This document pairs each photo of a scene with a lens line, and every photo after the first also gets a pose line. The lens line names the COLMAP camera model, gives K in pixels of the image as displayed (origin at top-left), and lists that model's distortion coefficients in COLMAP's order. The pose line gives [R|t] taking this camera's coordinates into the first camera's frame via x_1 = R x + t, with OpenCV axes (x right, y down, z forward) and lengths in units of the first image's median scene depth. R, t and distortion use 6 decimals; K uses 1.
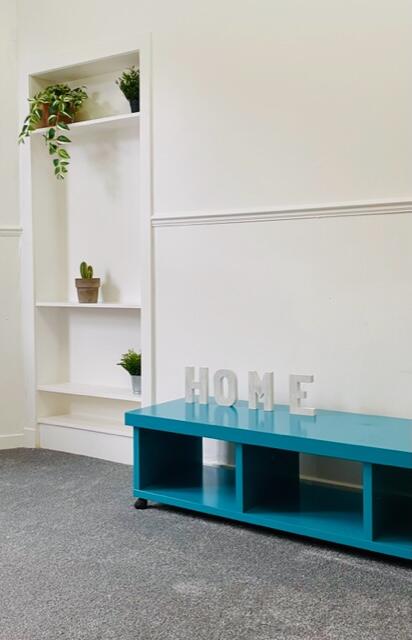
lens RADIAL K [[710.8, 0, 187.4], [0, 710.8, 301.5], [0, 0, 1]] dist [0.067510, 0.000000]
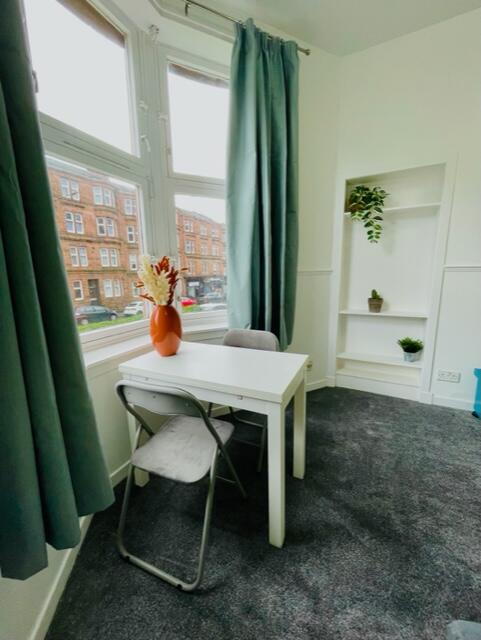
lens RADIAL K [[260.8, 0, 242.5], [0, 260.8, 318.1], [0, 0, 1]] dist [-0.001647, 0.000155]
pose [[0.992162, -0.029045, 0.121537, -0.591602], [0.012466, 0.990766, 0.135010, -0.081749], [-0.124336, -0.132437, 0.983362, 0.407597]]
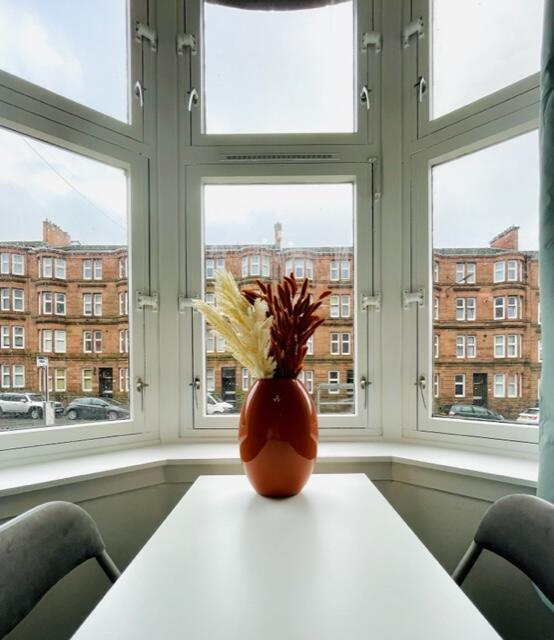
lens RADIAL K [[305.2, 0, 283.4], [0, 305.2, 372.1], [0, 0, 1]] dist [0.000679, 0.000188]
pose [[0.548286, 0.012698, -0.836195, -0.475690], [-0.034501, 0.999377, -0.007446, -0.051010], [0.835579, 0.032932, 0.548382, 0.723923]]
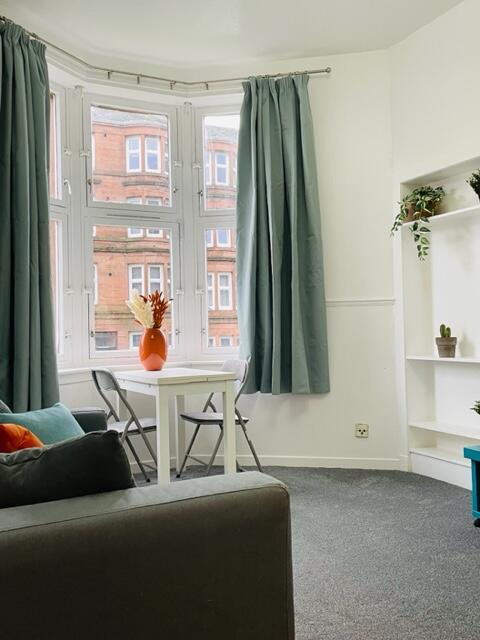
lens RADIAL K [[625.3, 0, 242.7], [0, 625.3, 312.0], [0, 0, 1]] dist [0.056844, 0.000000]
pose [[0.863039, -0.021466, -0.504681, 0.115007], [-0.008362, 0.998353, -0.056763, -0.012583], [0.505068, 0.053209, 0.861438, -0.136058]]
